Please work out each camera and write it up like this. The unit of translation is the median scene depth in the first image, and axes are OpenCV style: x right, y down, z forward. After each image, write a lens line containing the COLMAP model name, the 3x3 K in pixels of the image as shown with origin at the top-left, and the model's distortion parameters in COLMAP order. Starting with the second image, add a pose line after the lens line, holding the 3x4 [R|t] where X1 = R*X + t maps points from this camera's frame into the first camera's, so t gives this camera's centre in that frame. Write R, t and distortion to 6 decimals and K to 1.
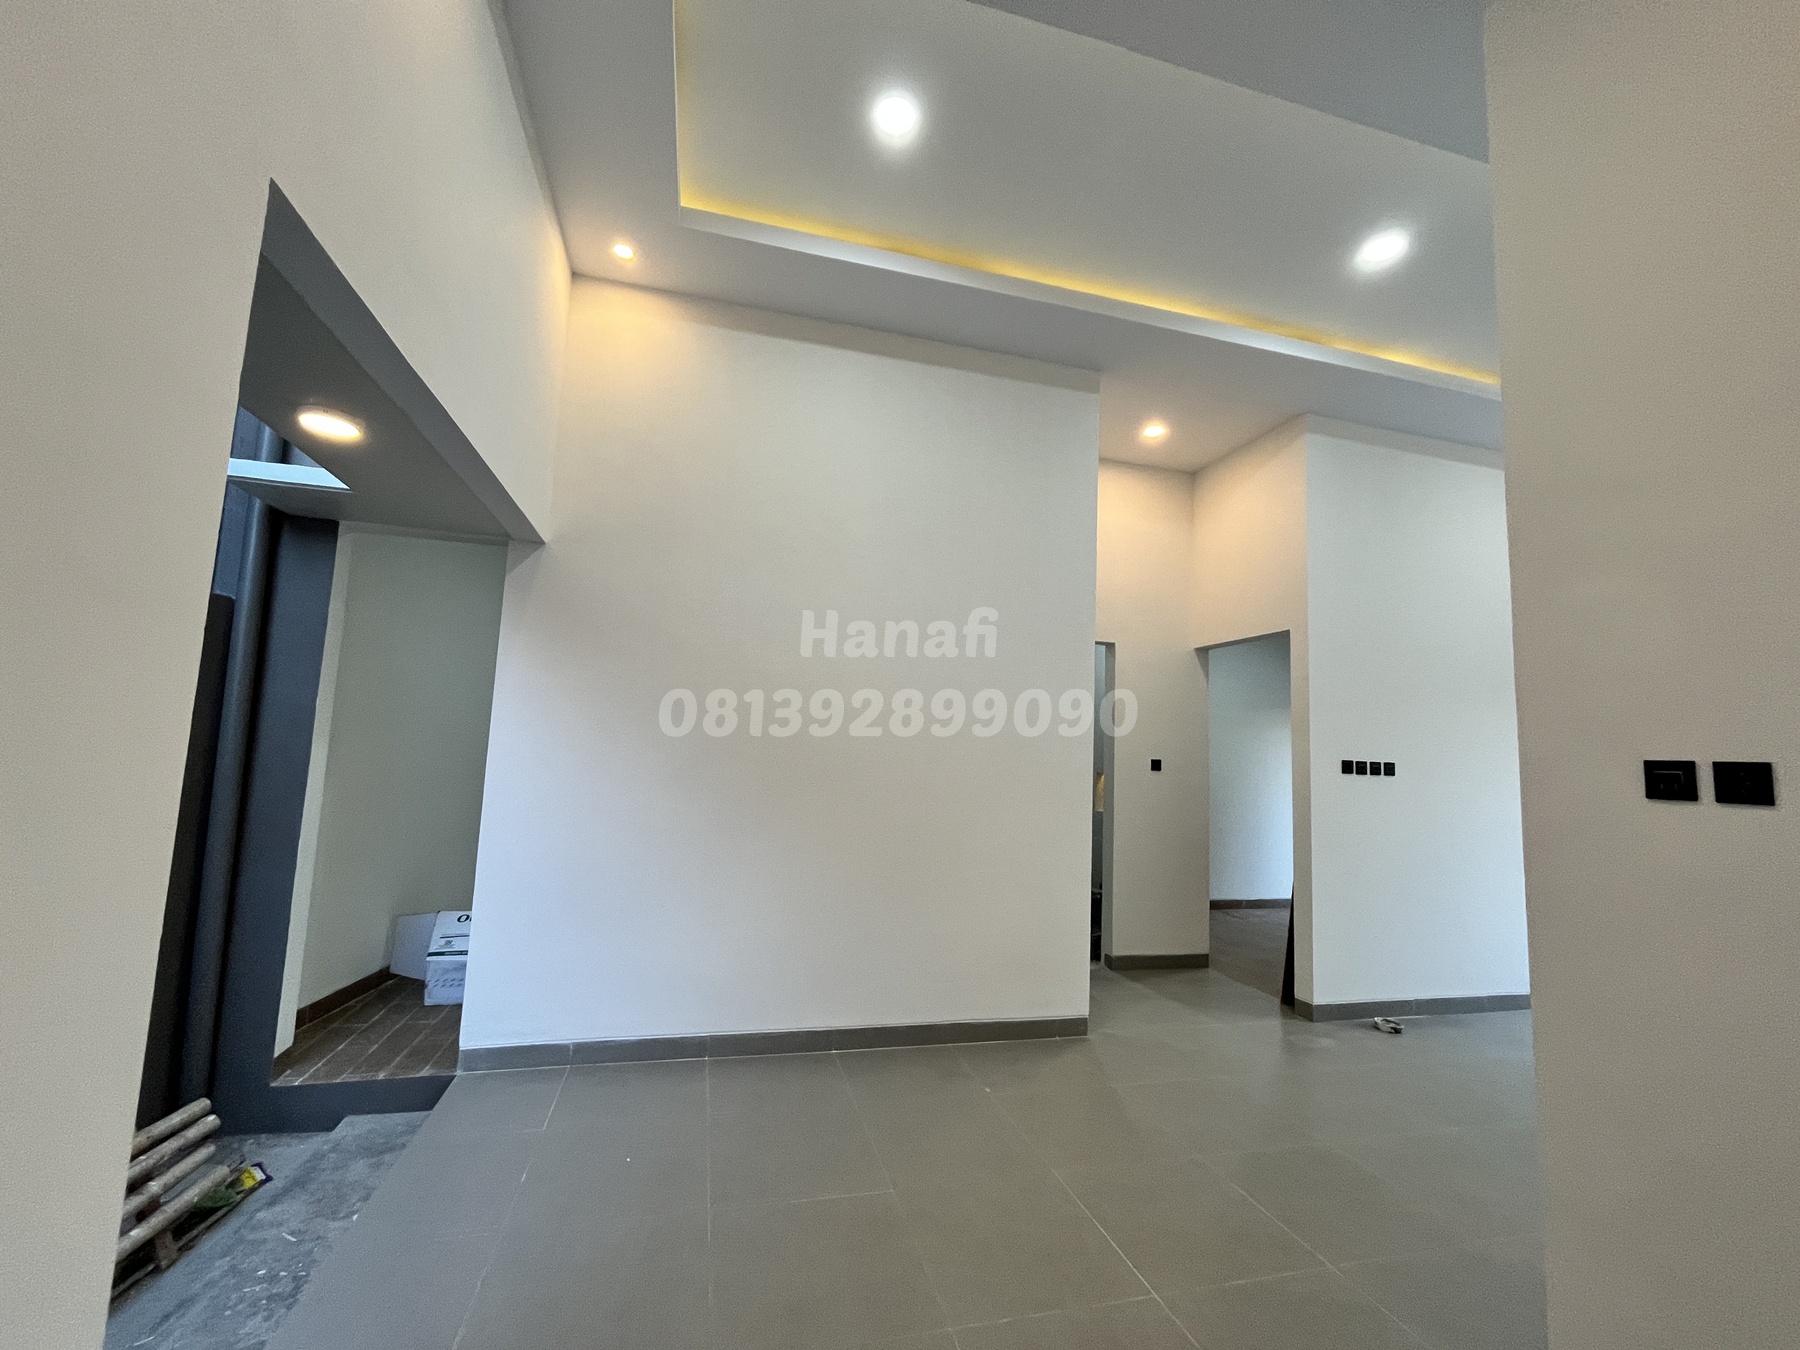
lens RADIAL K [[729.9, 0, 895.5], [0, 729.9, 673.9], [0, 0, 1]] dist [-0.003112, 0.000329]
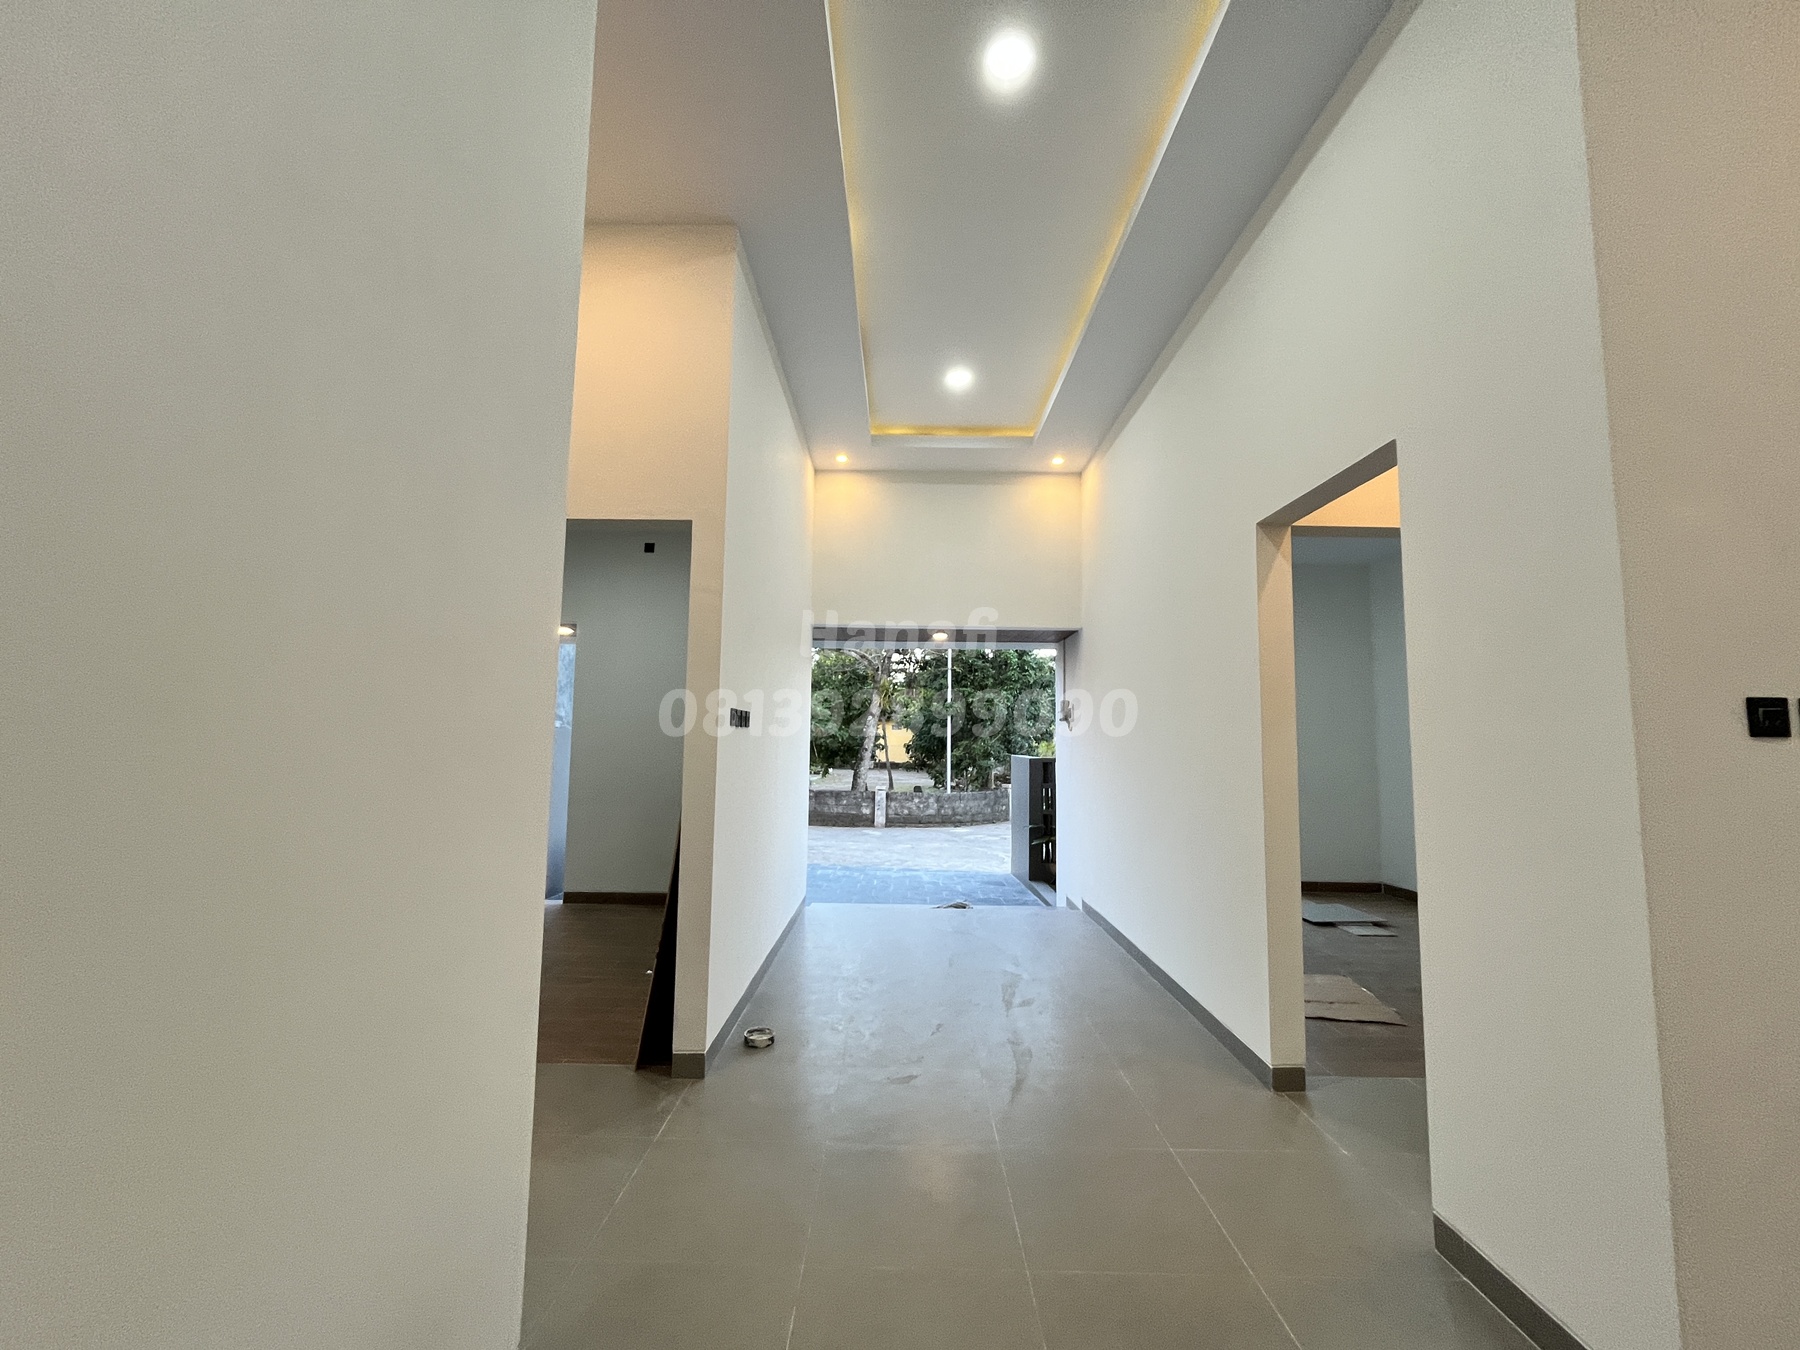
lens RADIAL K [[729.9, 0, 895.5], [0, 729.9, 673.9], [0, 0, 1]] dist [-0.003112, 0.000329]
pose [[0.261341, 0.046328, 0.964134, -0.069693], [-0.104769, 0.994308, -0.019378, 0.079005], [-0.959544, -0.095947, 0.264708, 0.631085]]
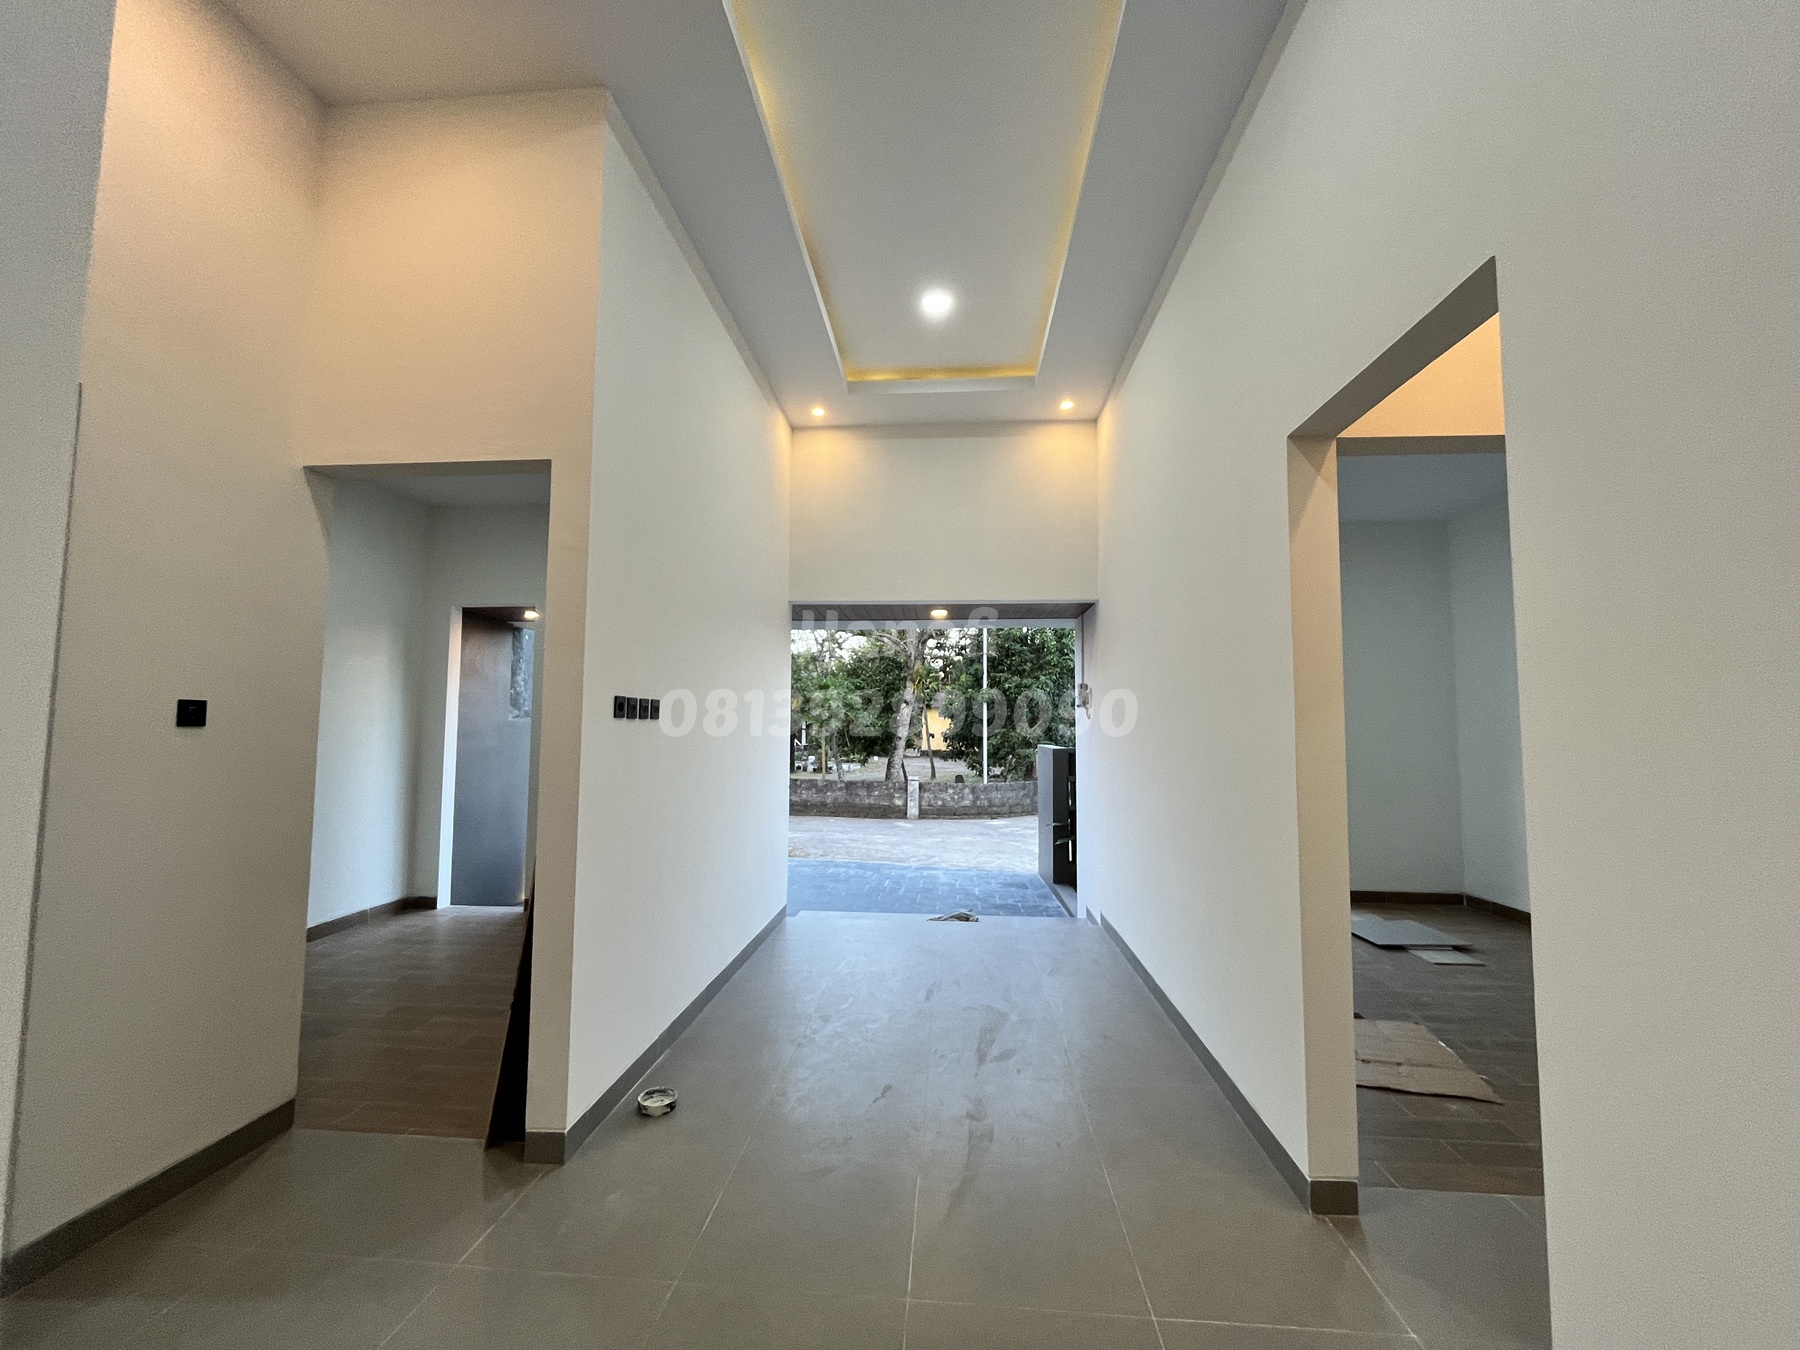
lens RADIAL K [[729.9, 0, 895.5], [0, 729.9, 673.9], [0, 0, 1]] dist [-0.003112, 0.000329]
pose [[0.330421, 0.026148, 0.943471, 0.115477], [-0.092440, 0.995707, 0.004779, 0.074730], [-0.939296, -0.088793, 0.331420, 0.573017]]
